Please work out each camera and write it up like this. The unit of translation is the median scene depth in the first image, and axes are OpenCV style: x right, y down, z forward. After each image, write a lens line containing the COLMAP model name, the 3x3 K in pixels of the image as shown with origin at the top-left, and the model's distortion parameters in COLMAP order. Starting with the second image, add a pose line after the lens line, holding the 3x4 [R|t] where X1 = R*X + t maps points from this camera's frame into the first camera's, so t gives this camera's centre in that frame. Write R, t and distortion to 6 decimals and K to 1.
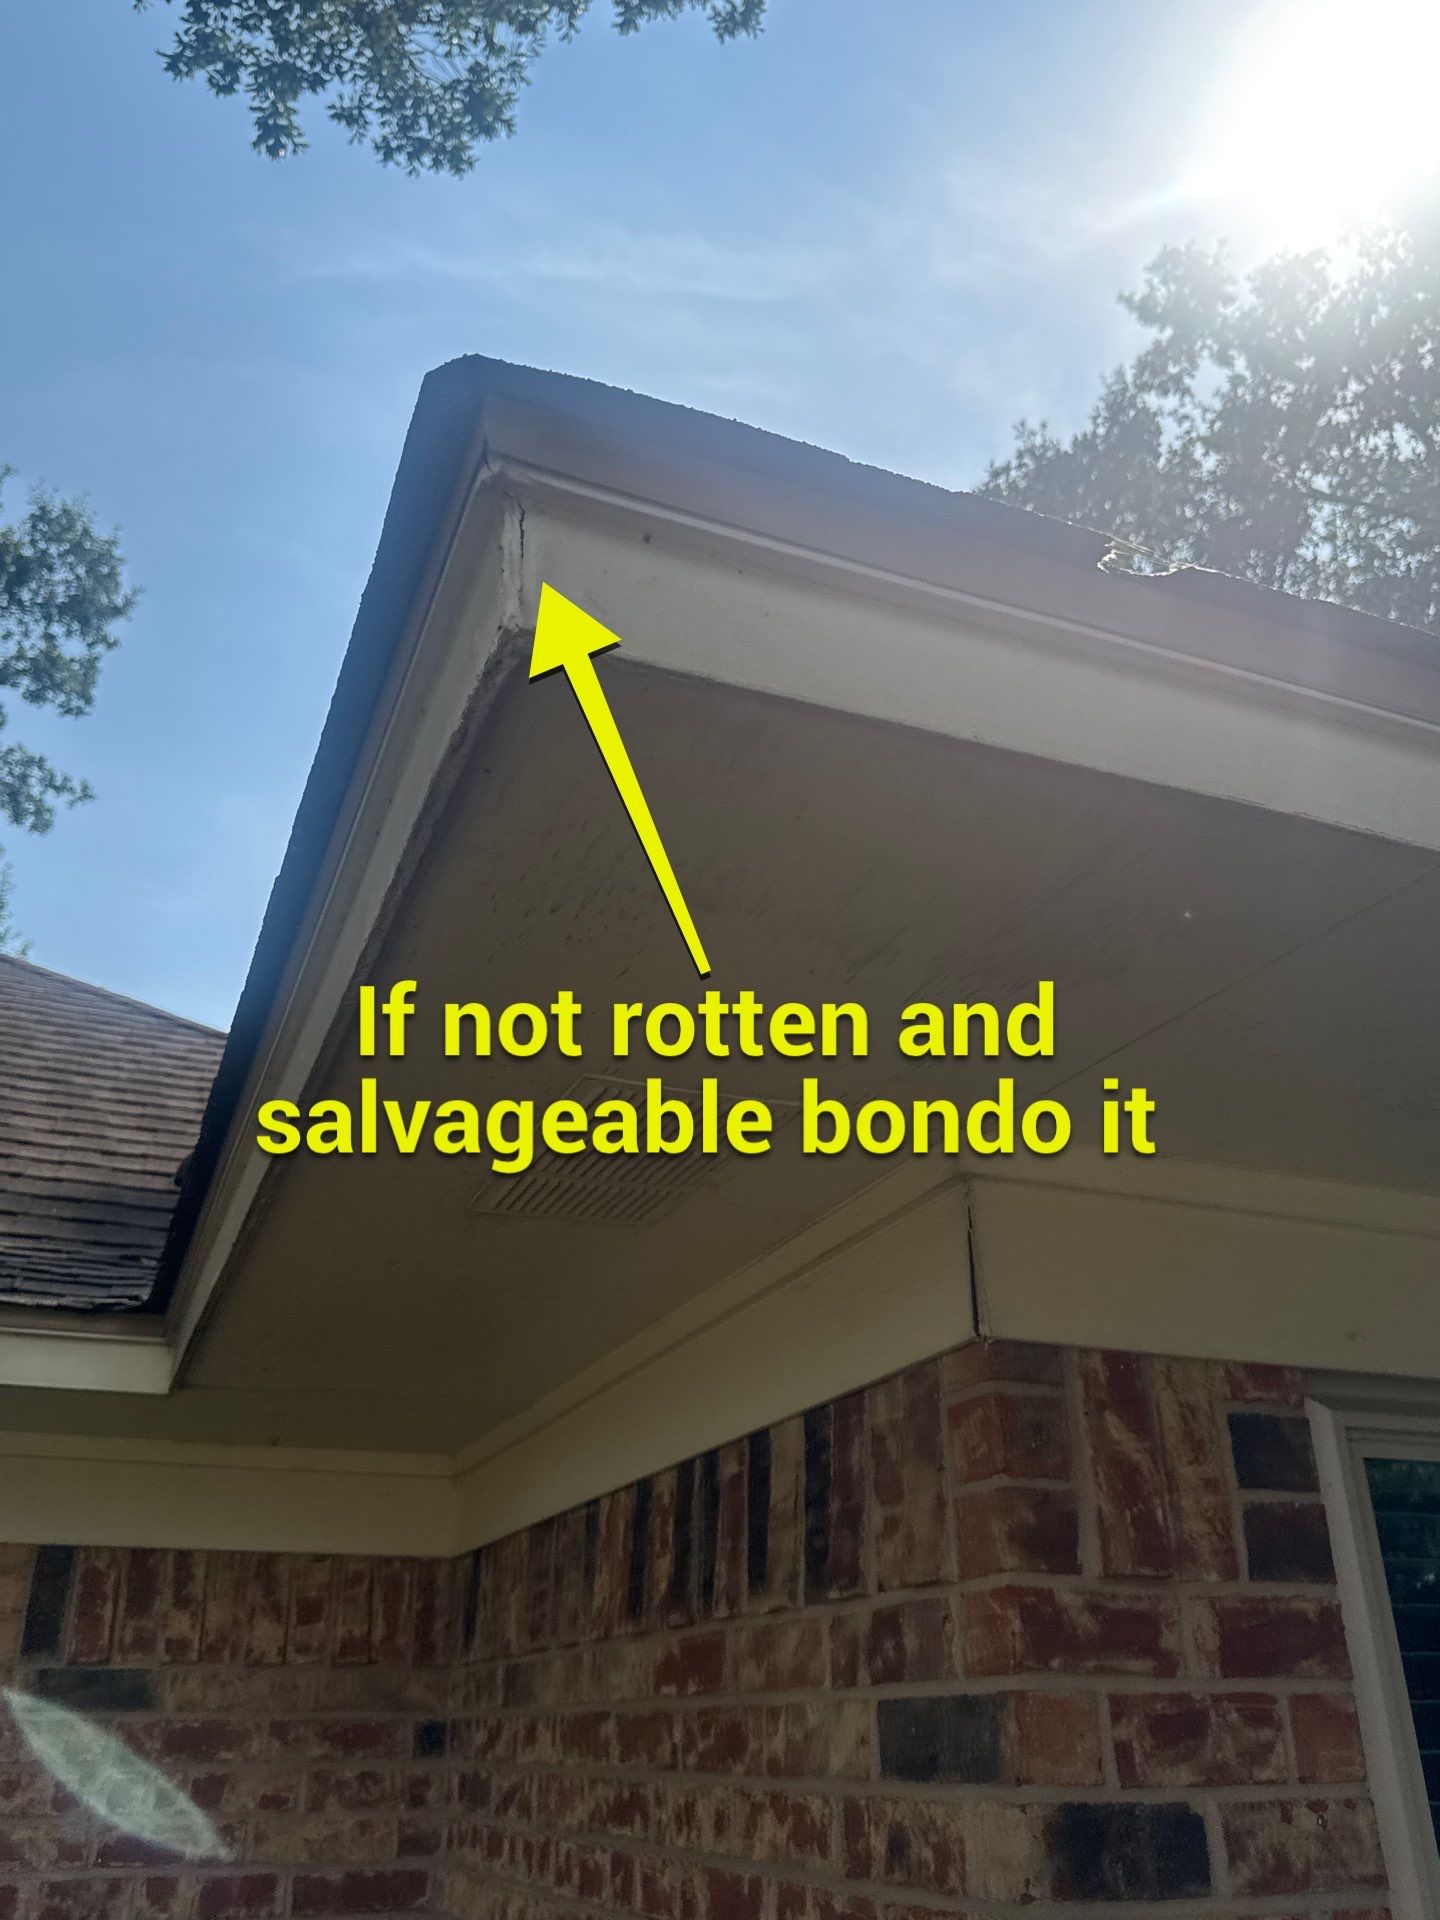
lens RADIAL K [[1547.6, 0, 720.0], [0, 1547.6, 960.0], [0, 0, 1]] dist [0.013782, -0.000367]
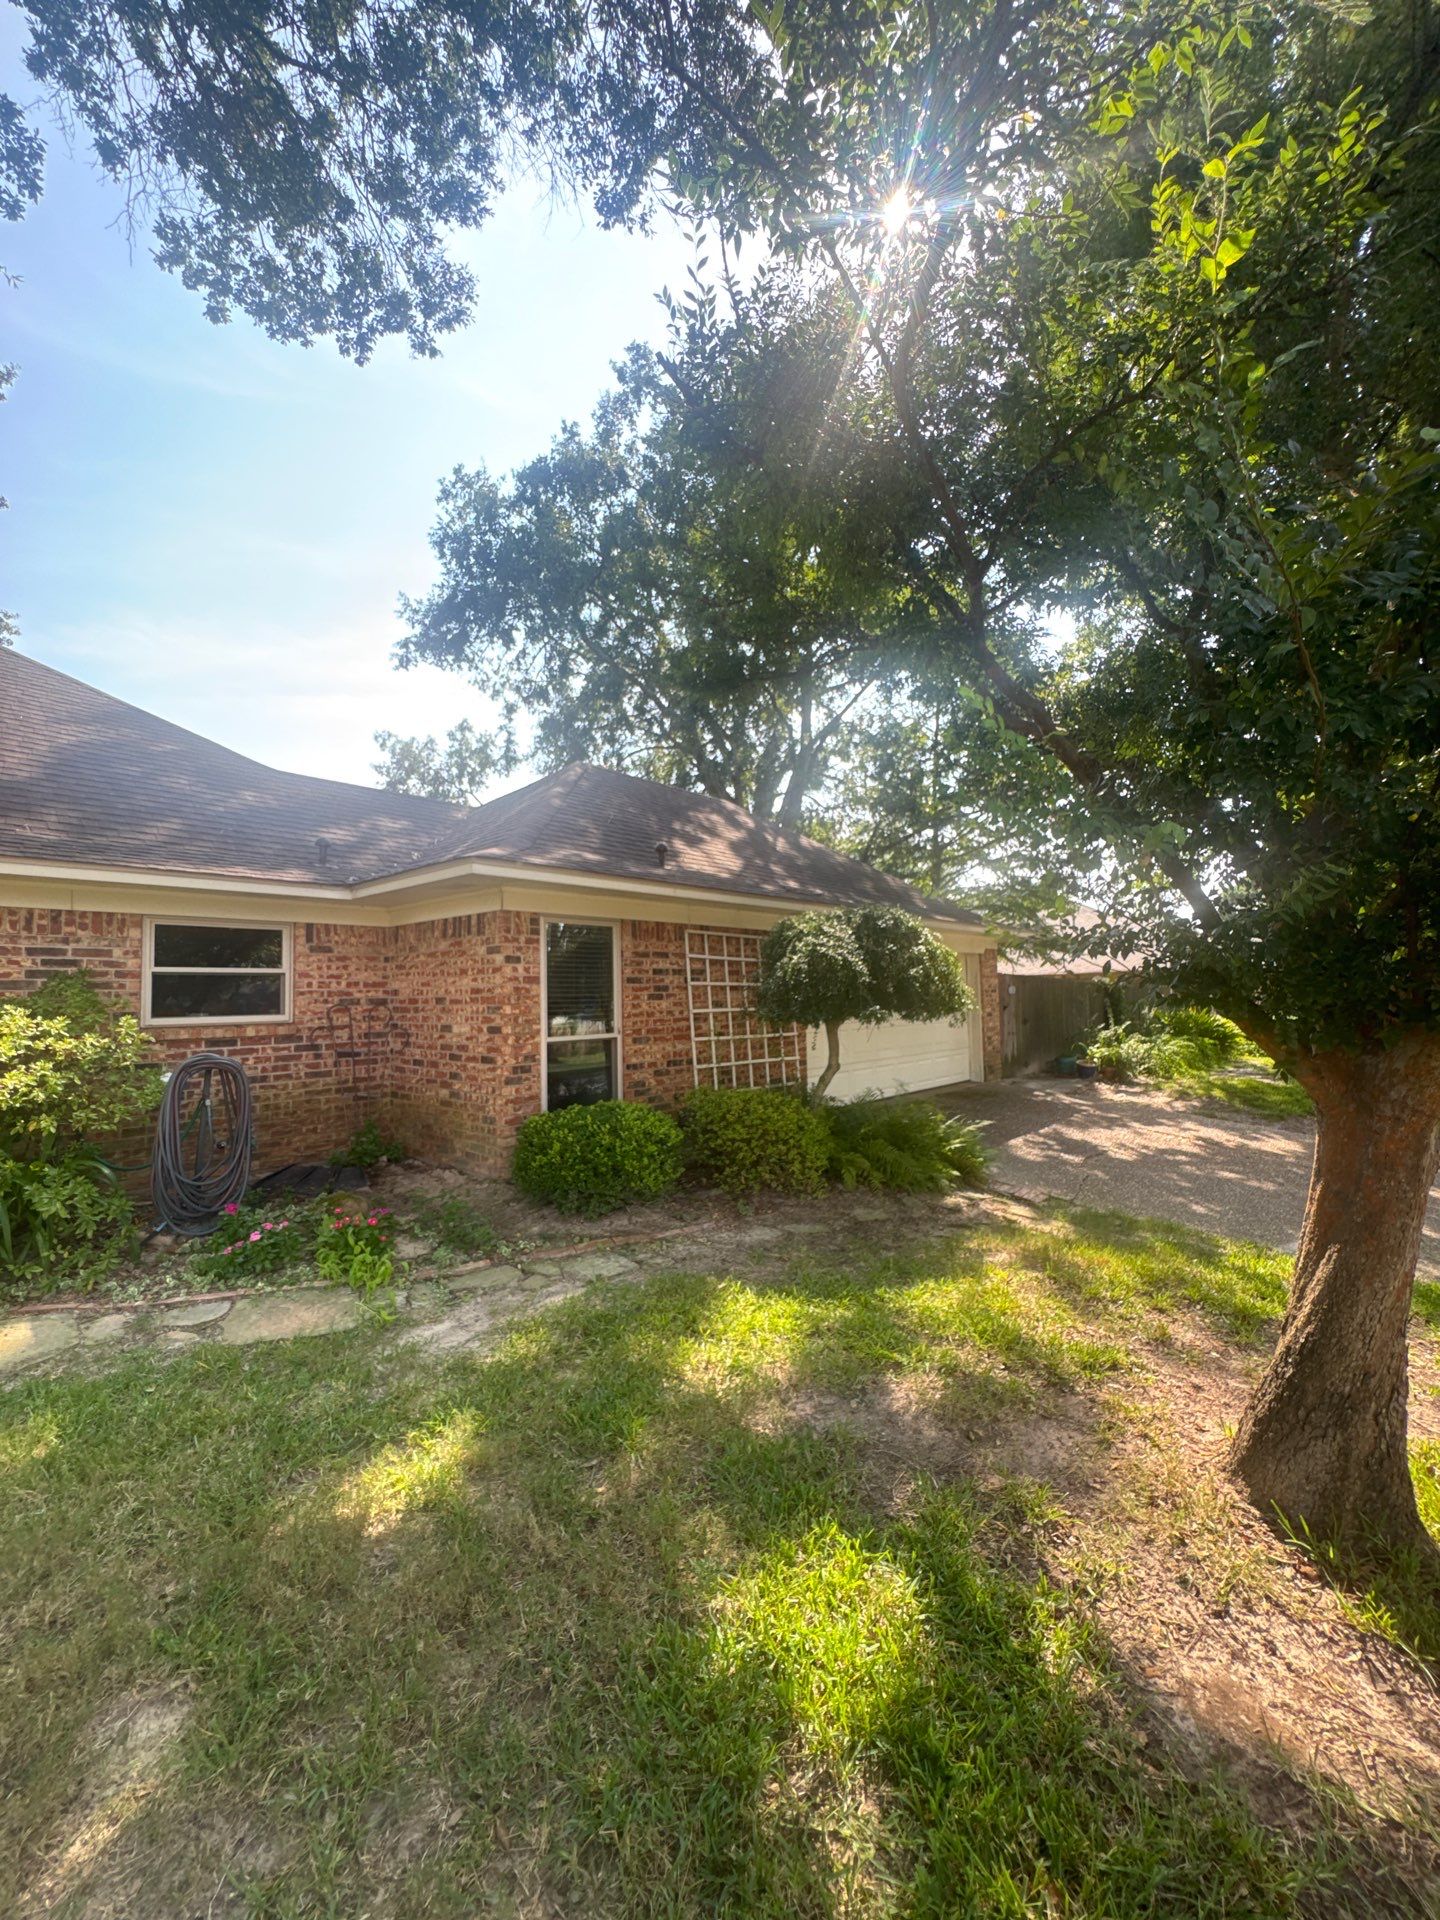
lens RADIAL K [[764.1, 0, 720.0], [0, 764.1, 960.0], [0, 0, 1]] dist [-0.001535, -0.000204]
pose [[0.901084, 0.013153, 0.433446, -0.479529], [-0.185399, 0.915268, 0.357649, -1.031536], [-0.392015, -0.402632, 0.827171, -2.587135]]
